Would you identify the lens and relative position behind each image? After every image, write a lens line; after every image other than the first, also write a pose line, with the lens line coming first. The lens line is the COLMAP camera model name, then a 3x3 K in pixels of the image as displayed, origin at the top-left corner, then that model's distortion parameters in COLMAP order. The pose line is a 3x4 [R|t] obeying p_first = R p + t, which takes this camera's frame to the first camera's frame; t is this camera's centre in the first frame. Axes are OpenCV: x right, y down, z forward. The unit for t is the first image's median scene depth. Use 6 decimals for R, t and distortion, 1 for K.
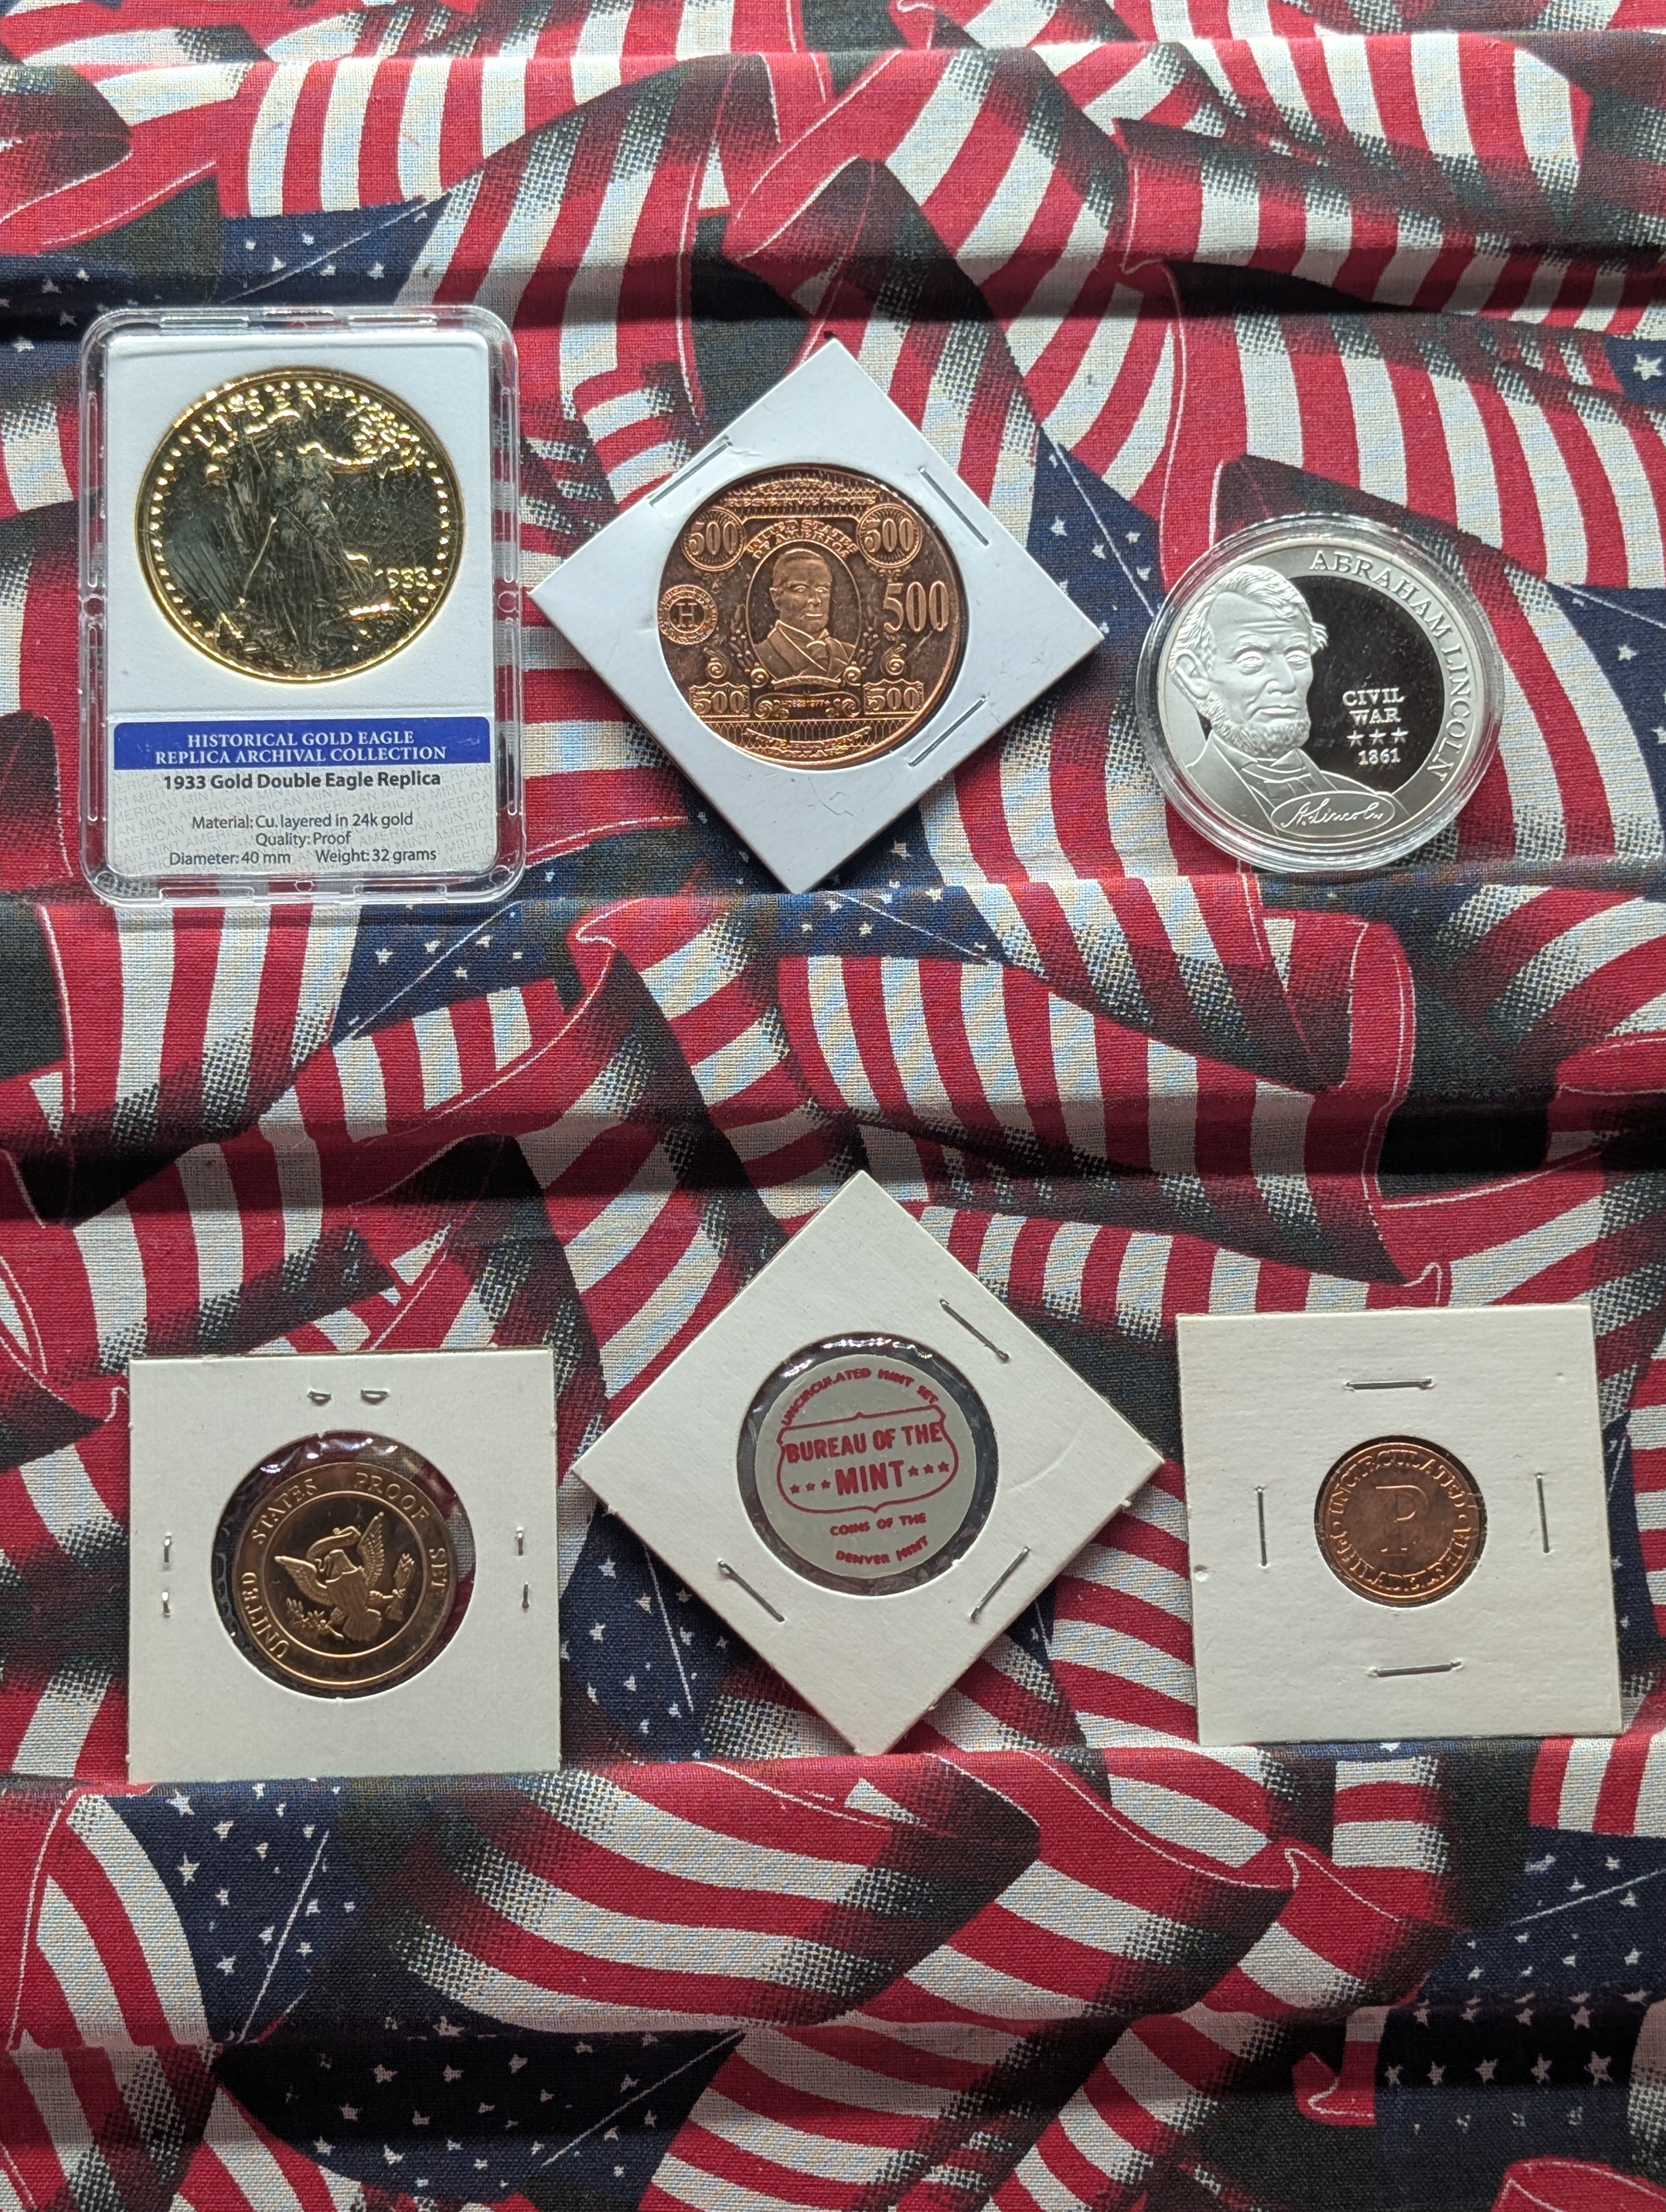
lens RADIAL K [[3167.7, 0, 833.0], [0, 3167.7, 1106.0], [0, 0, 1]] dist [-0.005064, -0.010209]
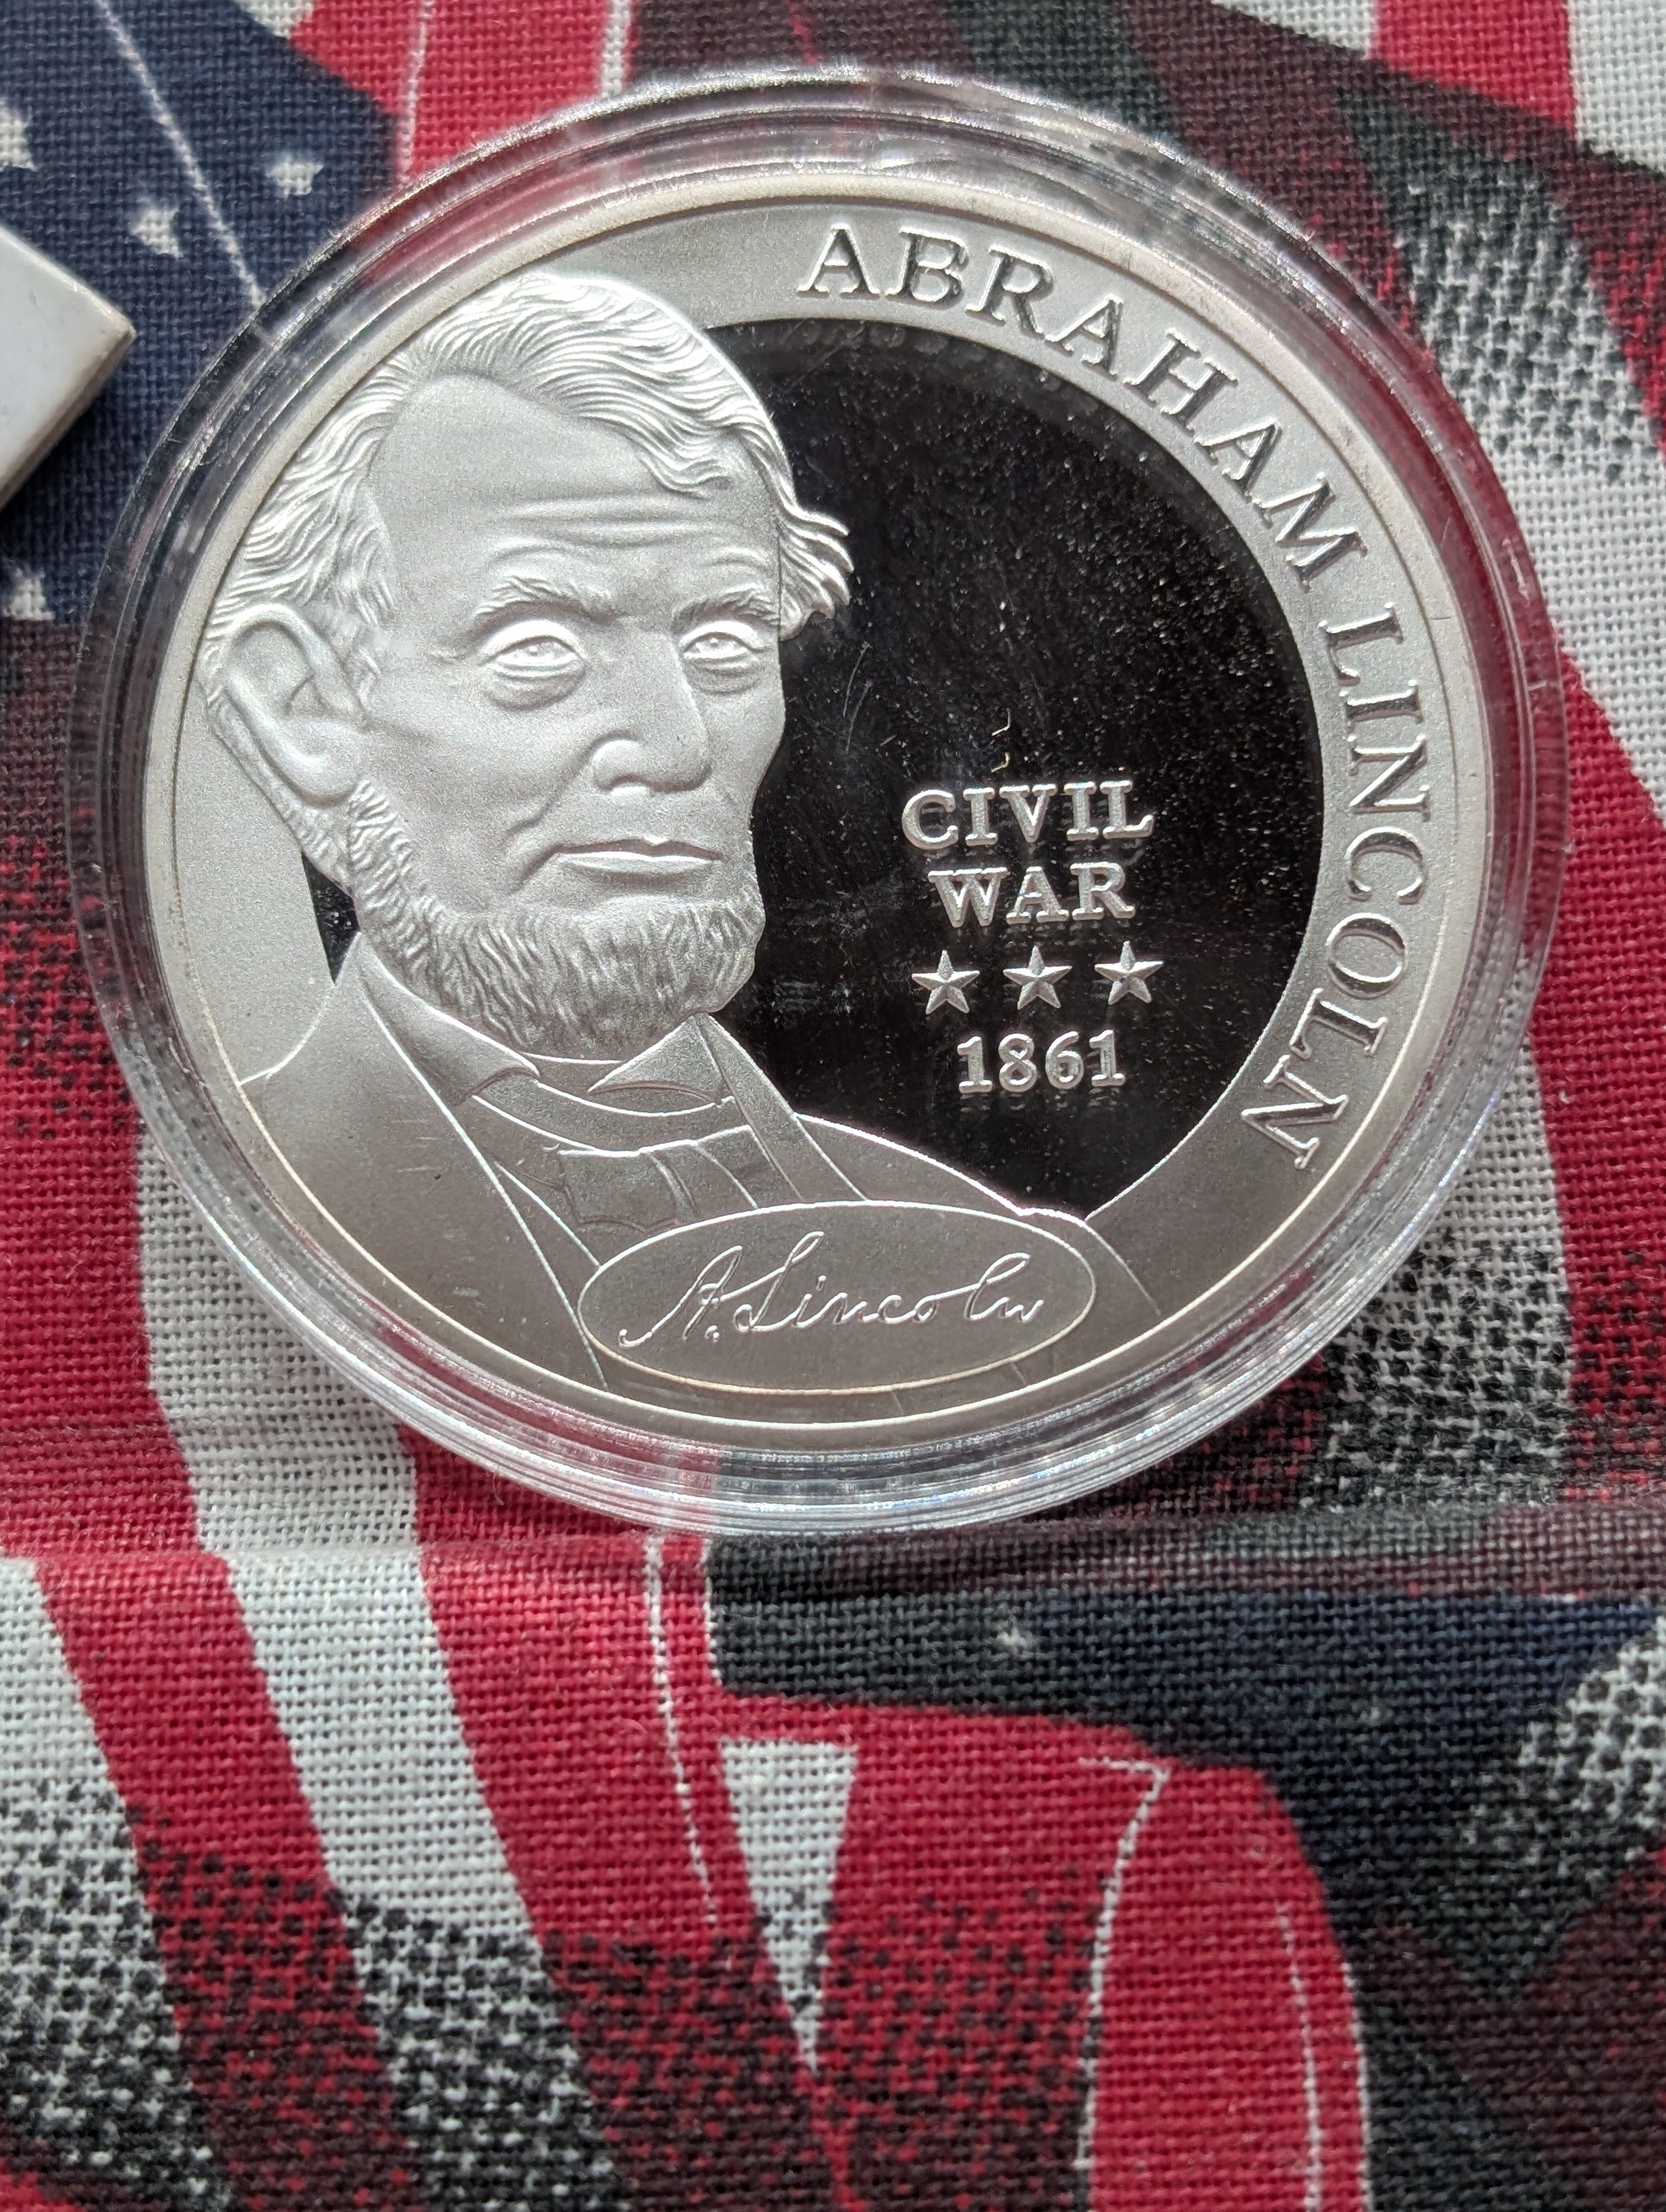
lens RADIAL K [[3167.7, 0, 833.0], [0, 3167.7, 1106.0], [0, 0, 1]] dist [-0.005064, -0.010209]
pose [[0.965124, 0.096918, 0.243192, 0.098487], [-0.021014, 0.954631, -0.297049, -0.034607], [-0.260948, 0.281579, 0.923374, 0.781573]]
